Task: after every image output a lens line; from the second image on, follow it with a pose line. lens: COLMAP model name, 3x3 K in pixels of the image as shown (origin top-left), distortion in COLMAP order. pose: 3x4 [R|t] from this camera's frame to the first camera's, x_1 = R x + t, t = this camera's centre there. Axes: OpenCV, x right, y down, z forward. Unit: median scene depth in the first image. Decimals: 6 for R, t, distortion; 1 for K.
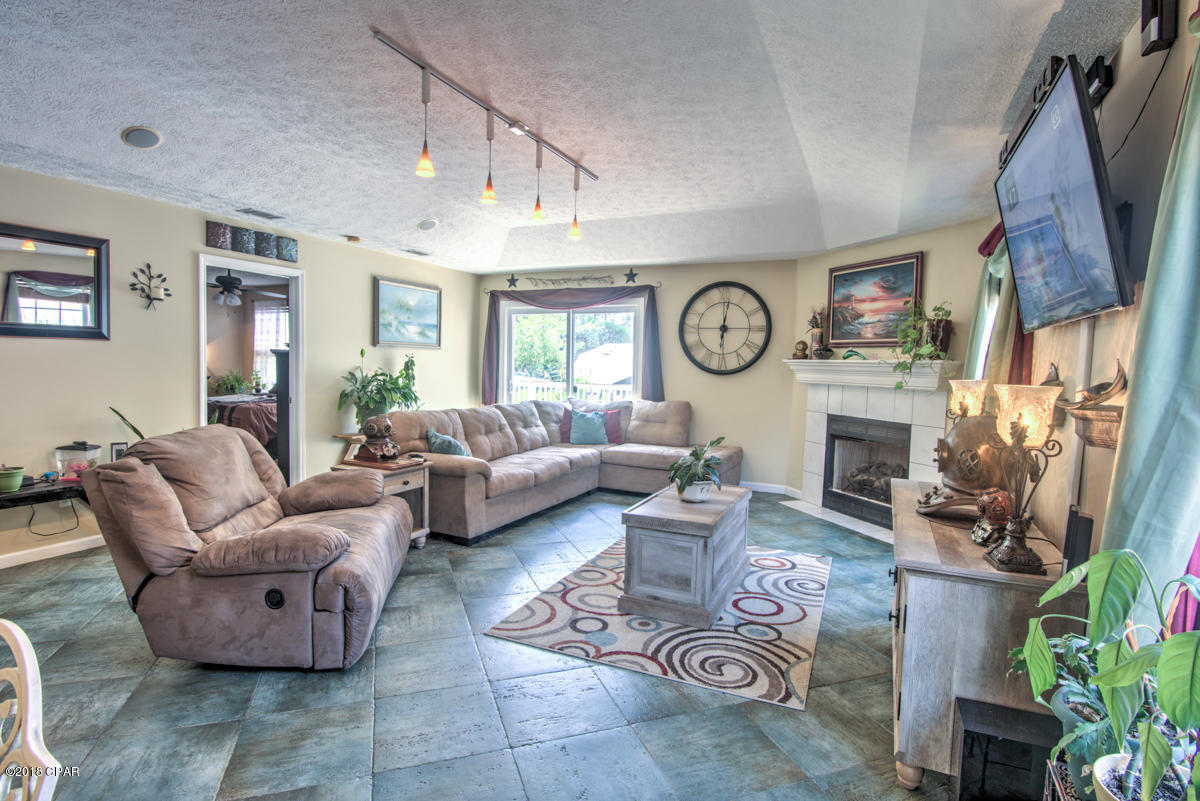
lens RADIAL K [[588.1, 0, 607.3], [0, 588.1, 407.2], [0, 0, 1]] dist [-0.023391, 0.001221]
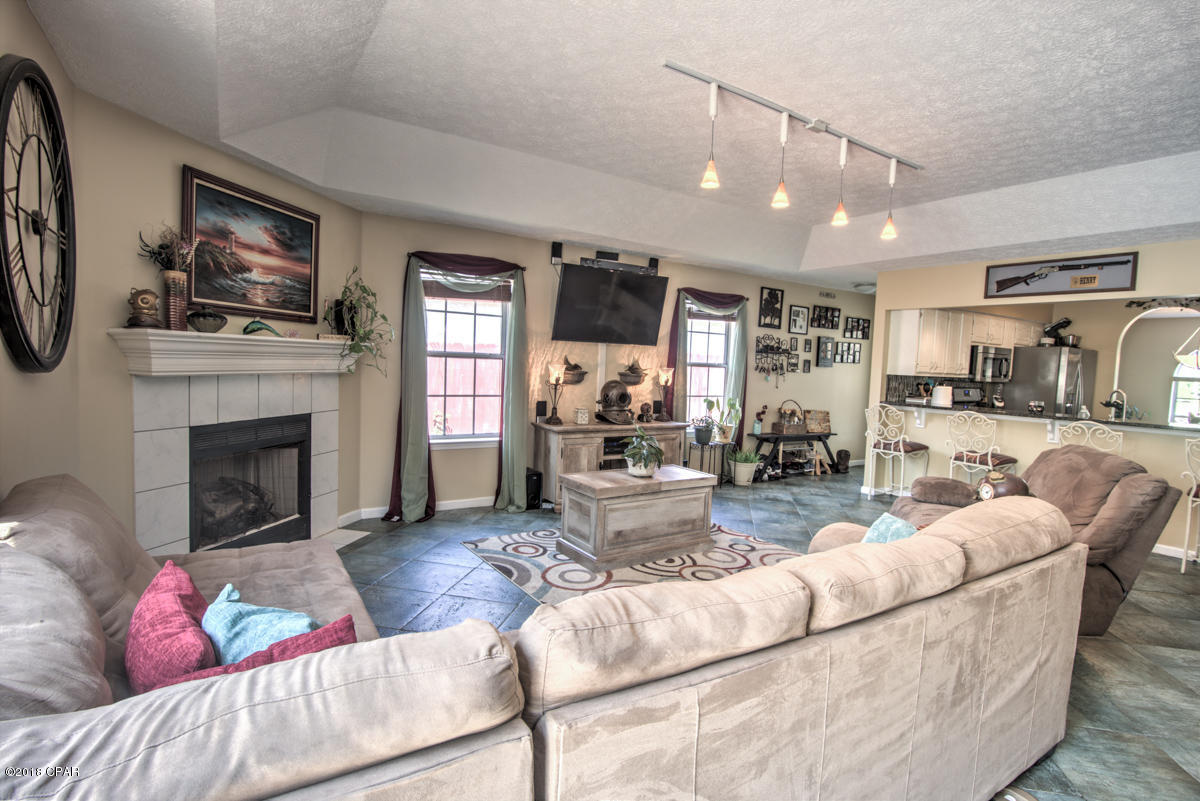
lens RADIAL K [[588.1, 0, 597.3], [0, 588.1, 401.7], [0, 0, 1]] dist [-0.023391, 0.001221]
pose [[-0.838122, -0.091057, 0.537829, -0.246528], [-0.015469, 0.989540, 0.143429, -0.096686], [-0.545263, 0.111891, -0.830764, 1.214363]]
